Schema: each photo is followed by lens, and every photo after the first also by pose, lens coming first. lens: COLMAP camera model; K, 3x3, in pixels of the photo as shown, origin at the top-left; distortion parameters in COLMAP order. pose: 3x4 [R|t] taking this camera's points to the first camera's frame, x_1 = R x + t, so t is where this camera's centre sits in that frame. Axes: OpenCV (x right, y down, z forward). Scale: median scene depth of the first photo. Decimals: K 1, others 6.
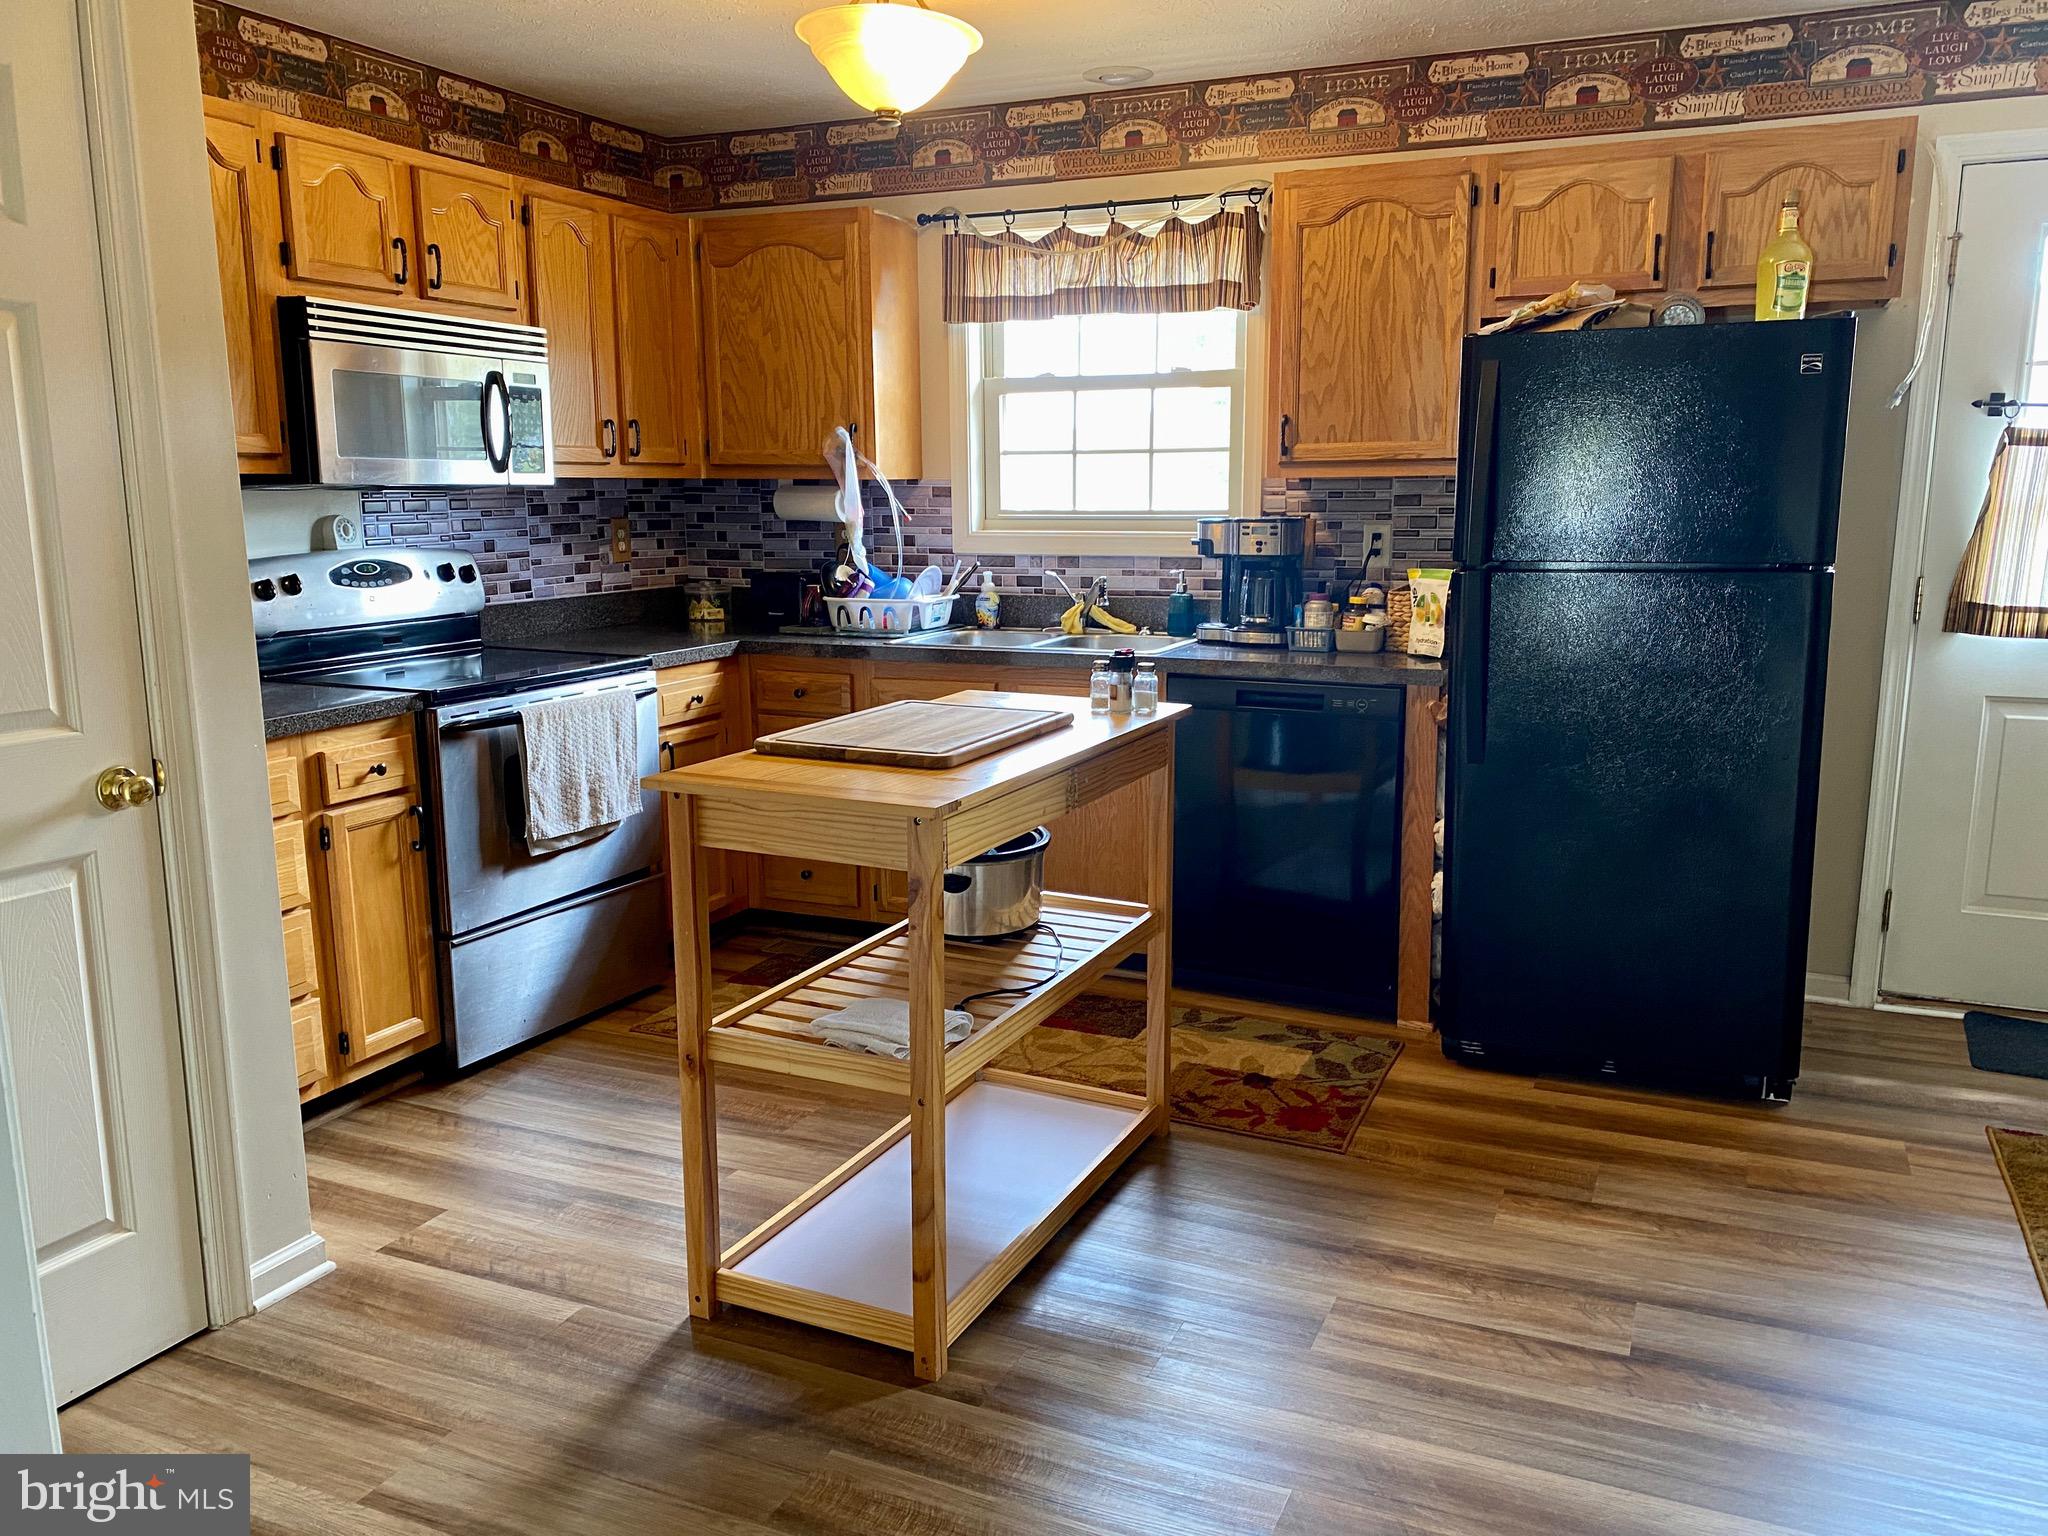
lens RADIAL K [[1543.5, 0, 1030.5], [0, 1543.5, 773.2], [0, 0, 1]] dist [0.059908, -0.074717]
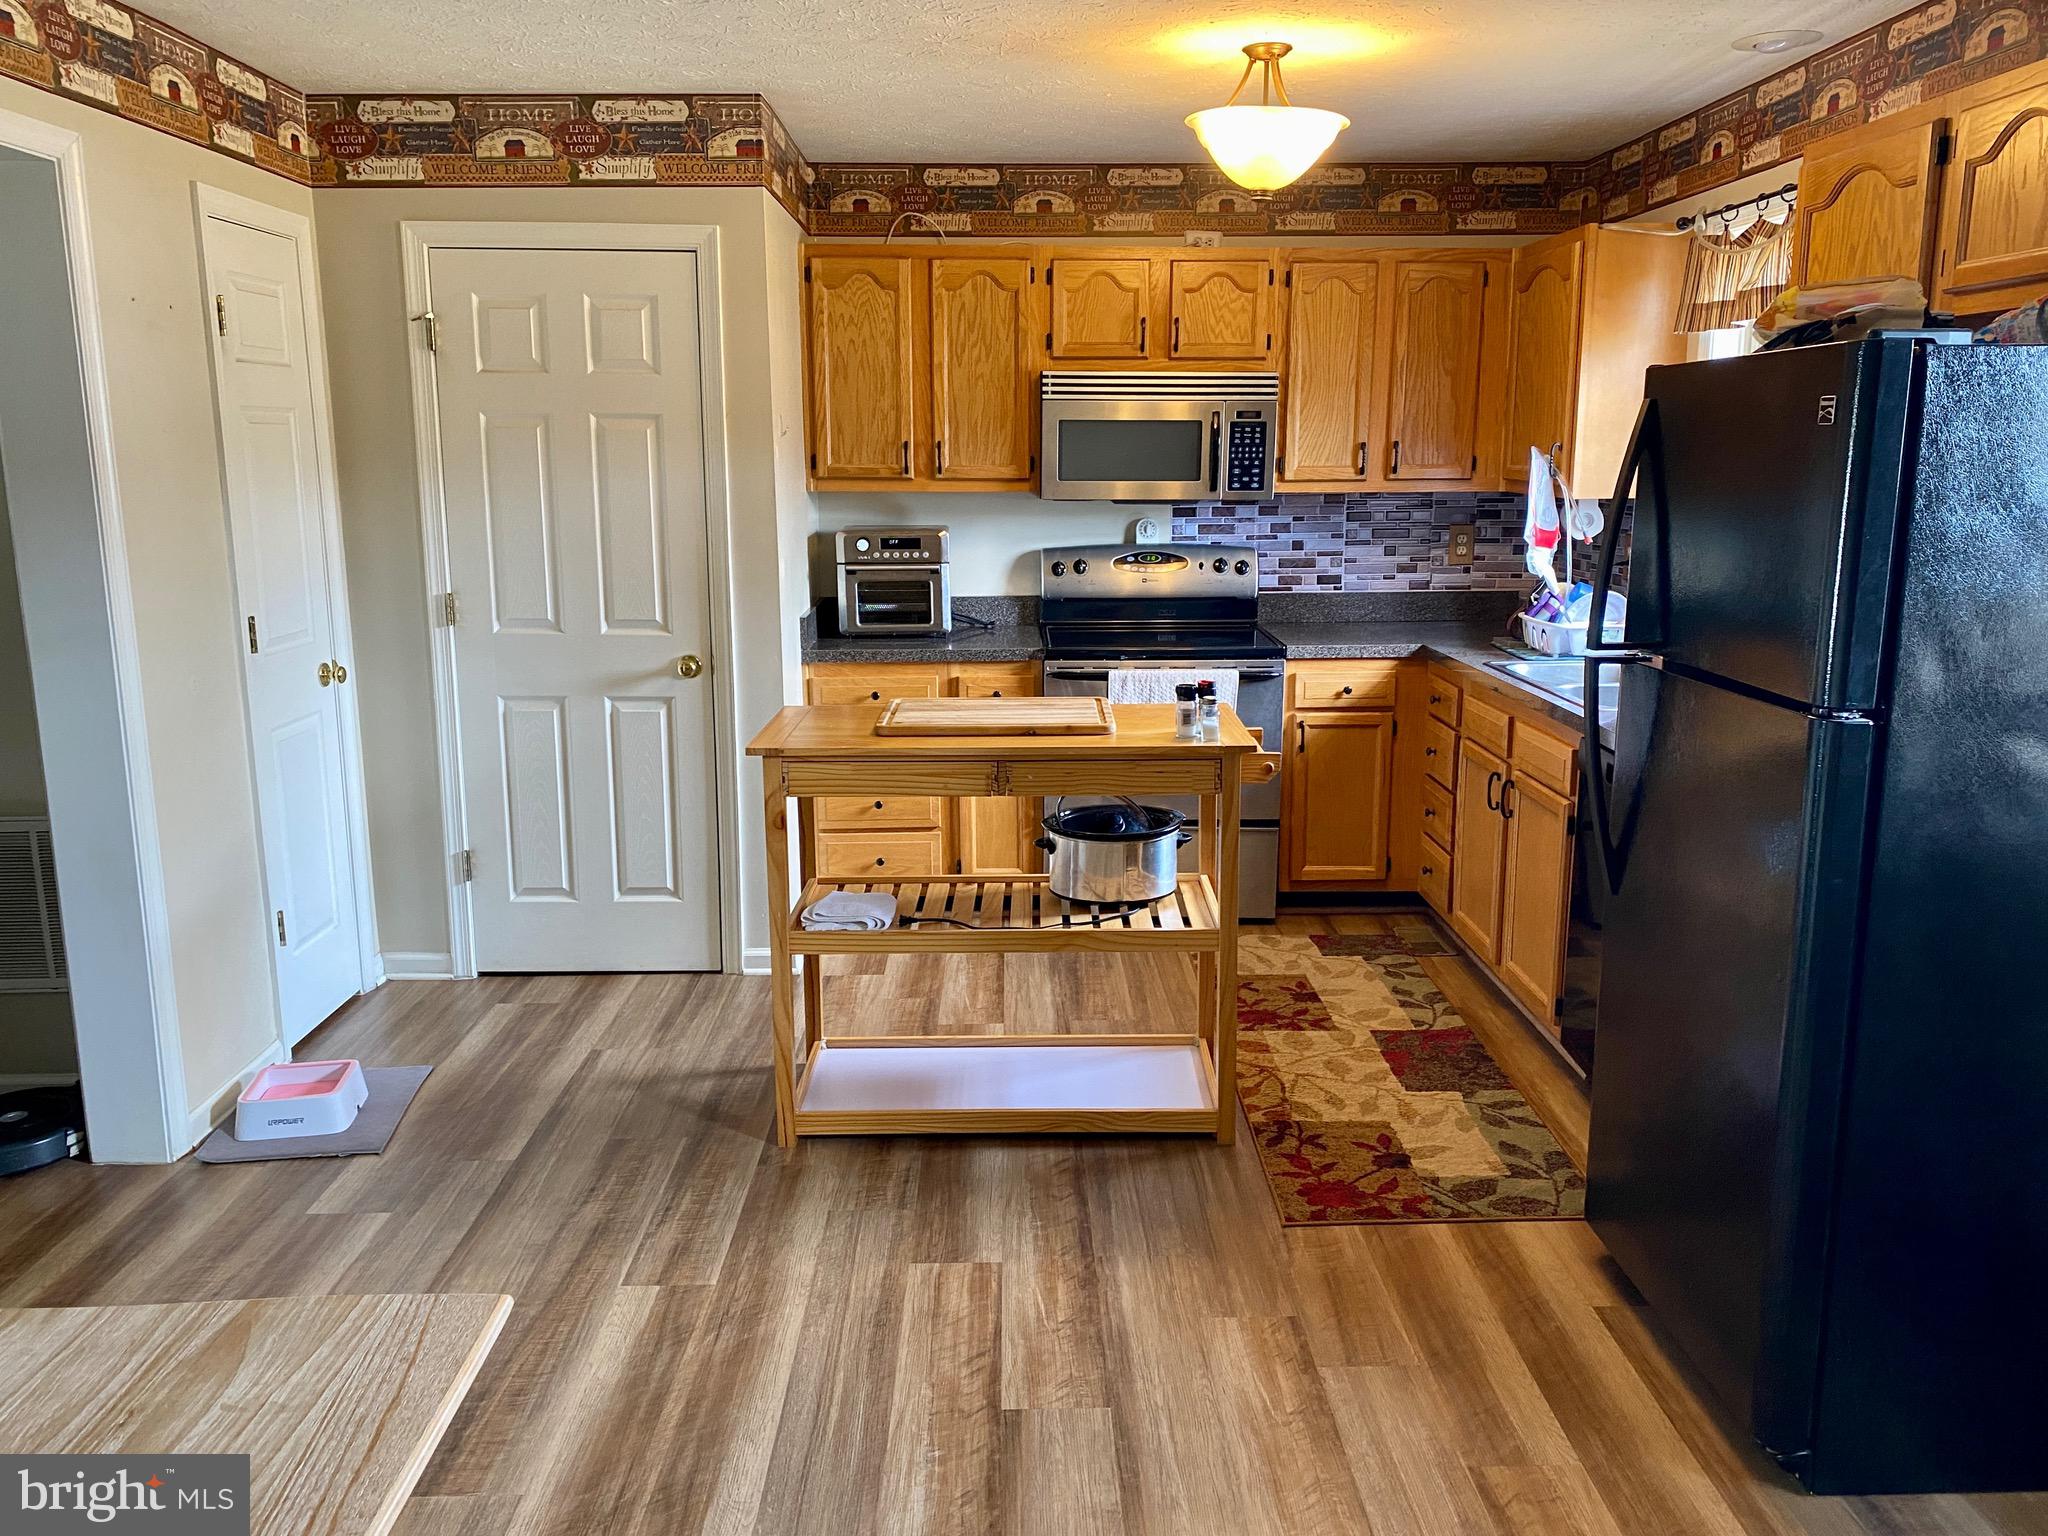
lens RADIAL K [[1543.5, 0, 1062.6], [0, 1543.5, 757.3], [0, 0, 1]] dist [0.059908, -0.074717]
pose [[0.438671, 0.184739, -0.879454, 0.676221], [-0.170143, 0.978015, 0.120575, -0.097699], [0.882394, 0.096741, 0.460459, 0.288686]]
